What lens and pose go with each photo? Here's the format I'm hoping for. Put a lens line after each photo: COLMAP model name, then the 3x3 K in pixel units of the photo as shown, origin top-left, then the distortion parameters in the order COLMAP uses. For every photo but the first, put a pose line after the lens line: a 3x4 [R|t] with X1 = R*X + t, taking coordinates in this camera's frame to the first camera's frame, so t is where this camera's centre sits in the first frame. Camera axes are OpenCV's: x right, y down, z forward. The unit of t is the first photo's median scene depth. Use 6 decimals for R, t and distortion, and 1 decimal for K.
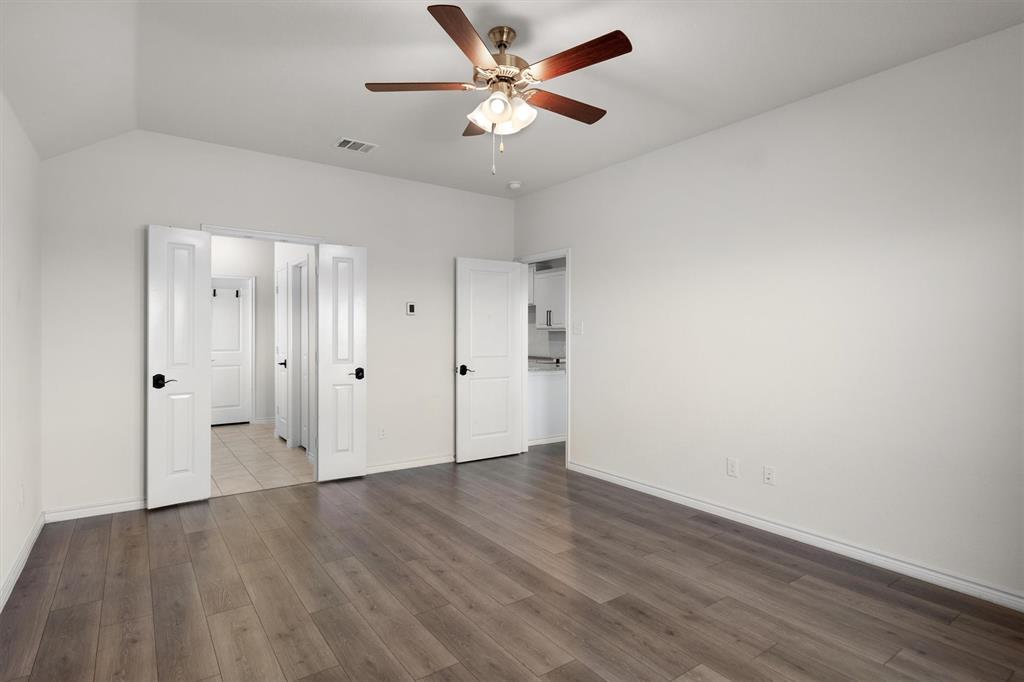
lens RADIAL K [[514.7, 0, 515.7], [0, 514.7, 343.3], [0, 0, 1]] dist [-0.001271, 0.001282]
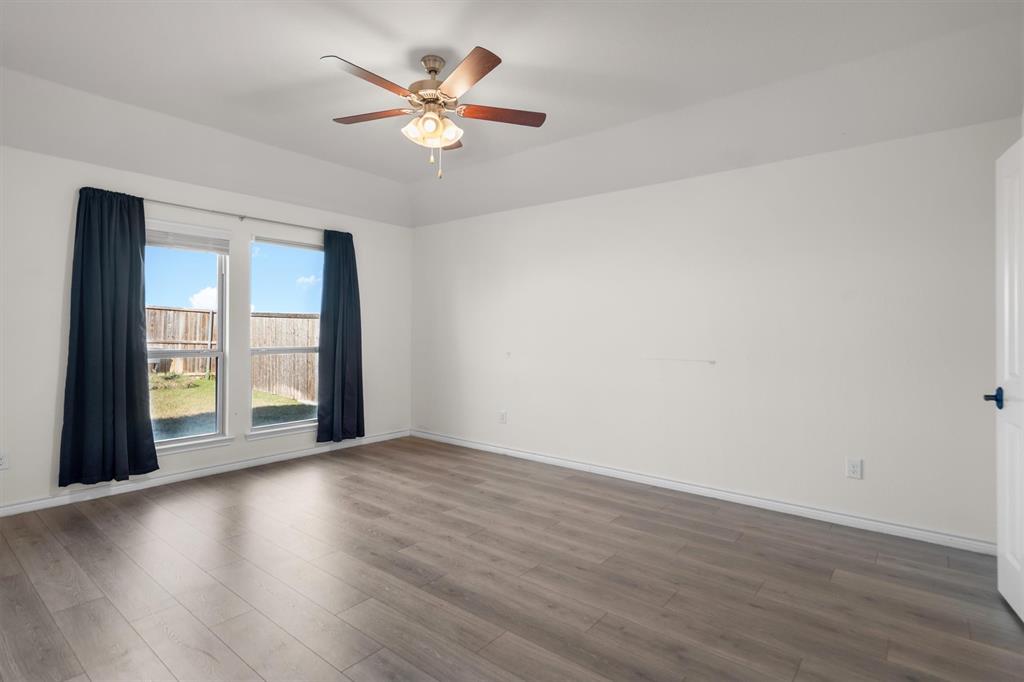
lens RADIAL K [[514.7, 0, 515.7], [0, 514.7, 343.3], [0, 0, 1]] dist [-0.001271, 0.001282]
pose [[-0.964690, -0.004762, -0.263343, 0.084535], [-0.014822, 0.999234, 0.036227, -0.013742], [0.262969, 0.038852, -0.964022, 2.105789]]
